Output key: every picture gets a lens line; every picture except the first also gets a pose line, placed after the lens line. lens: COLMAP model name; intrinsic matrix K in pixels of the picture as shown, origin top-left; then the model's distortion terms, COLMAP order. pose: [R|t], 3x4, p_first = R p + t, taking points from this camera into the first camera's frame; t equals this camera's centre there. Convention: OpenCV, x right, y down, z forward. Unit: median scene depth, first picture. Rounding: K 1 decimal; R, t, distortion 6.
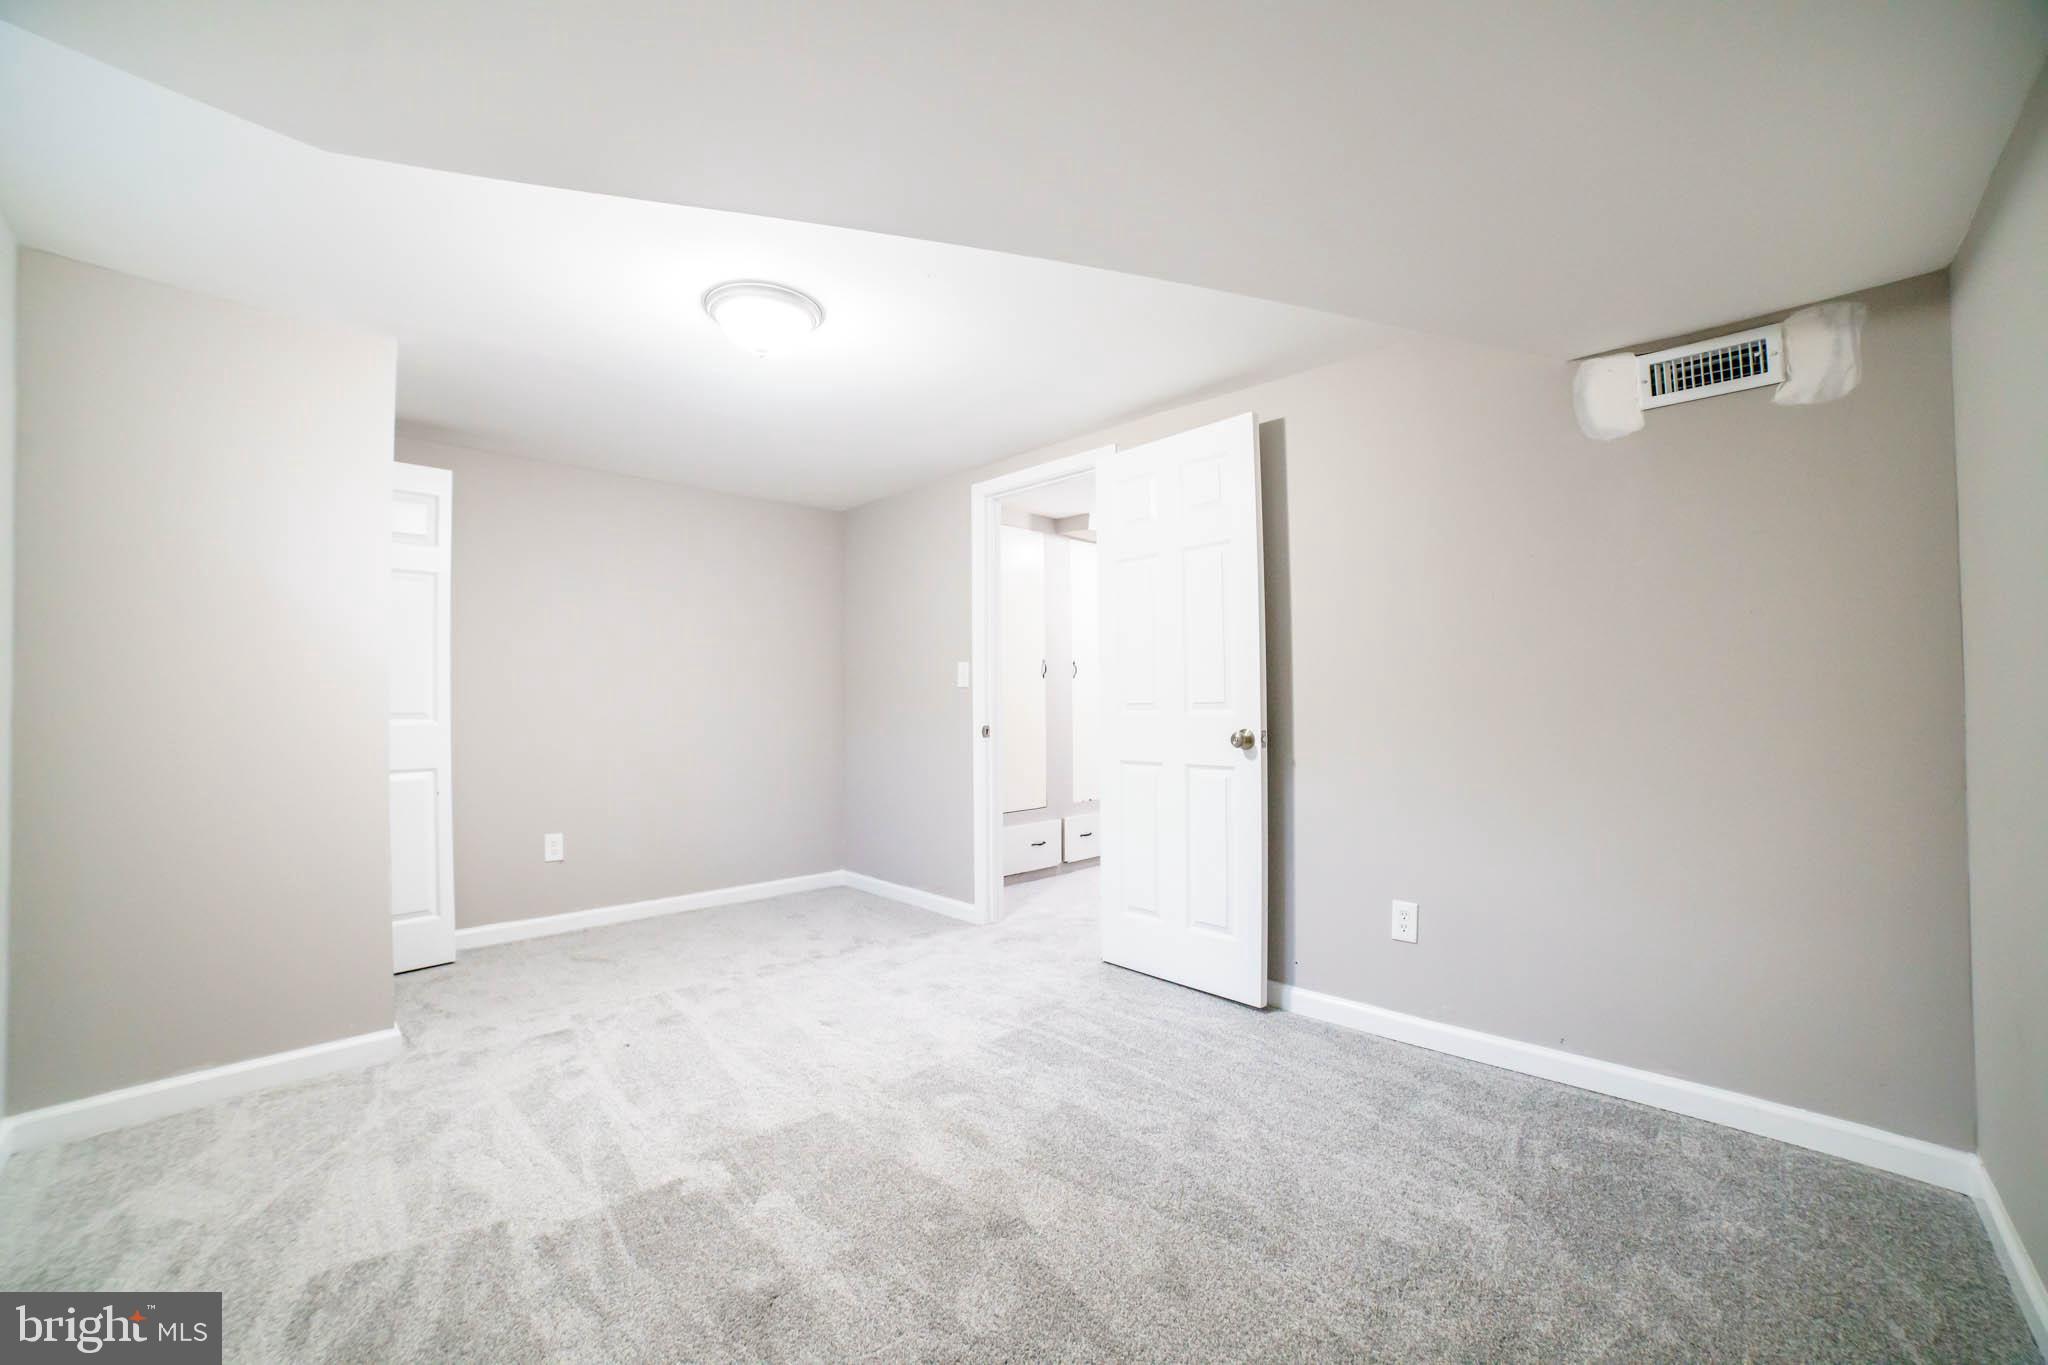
lens RADIAL K [[818.8, 0, 1028.5], [0, 818.8, 683.7], [0, 0, 1]] dist [-0.108077, 0.035784]
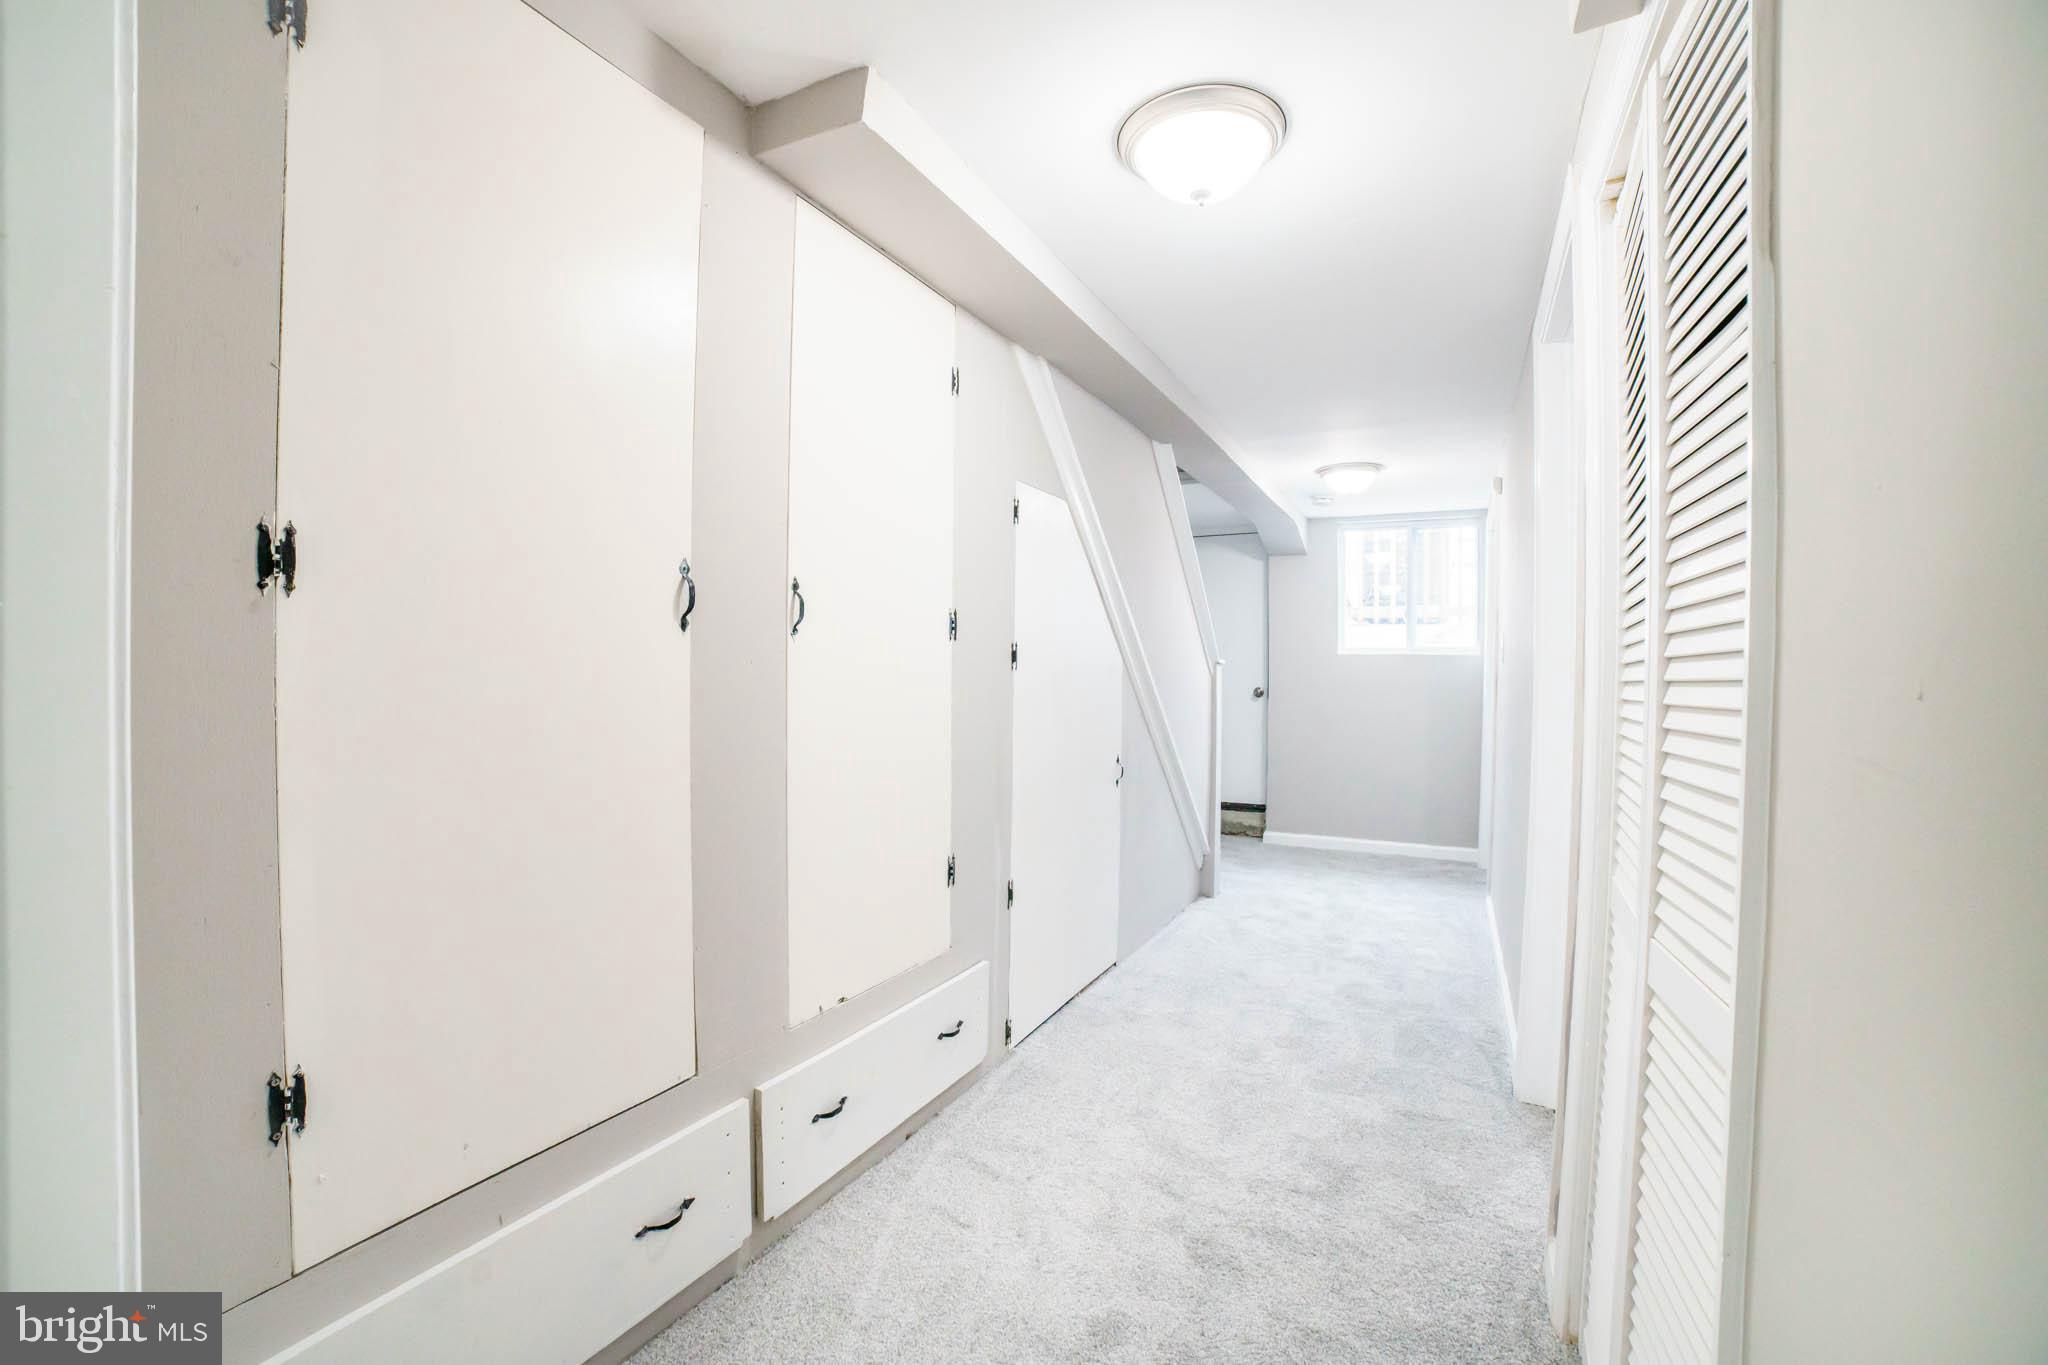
lens RADIAL K [[846.0, 0, 985.9], [0, 846.0, 690.8], [0, 0, 1]] dist [-0.112049, 0.040672]
pose [[0.955765, 0.014333, 0.293781, 0.032649], [-0.021434, 0.999550, 0.020965, 0.004797], [-0.293348, -0.026335, 0.955643, 0.694832]]
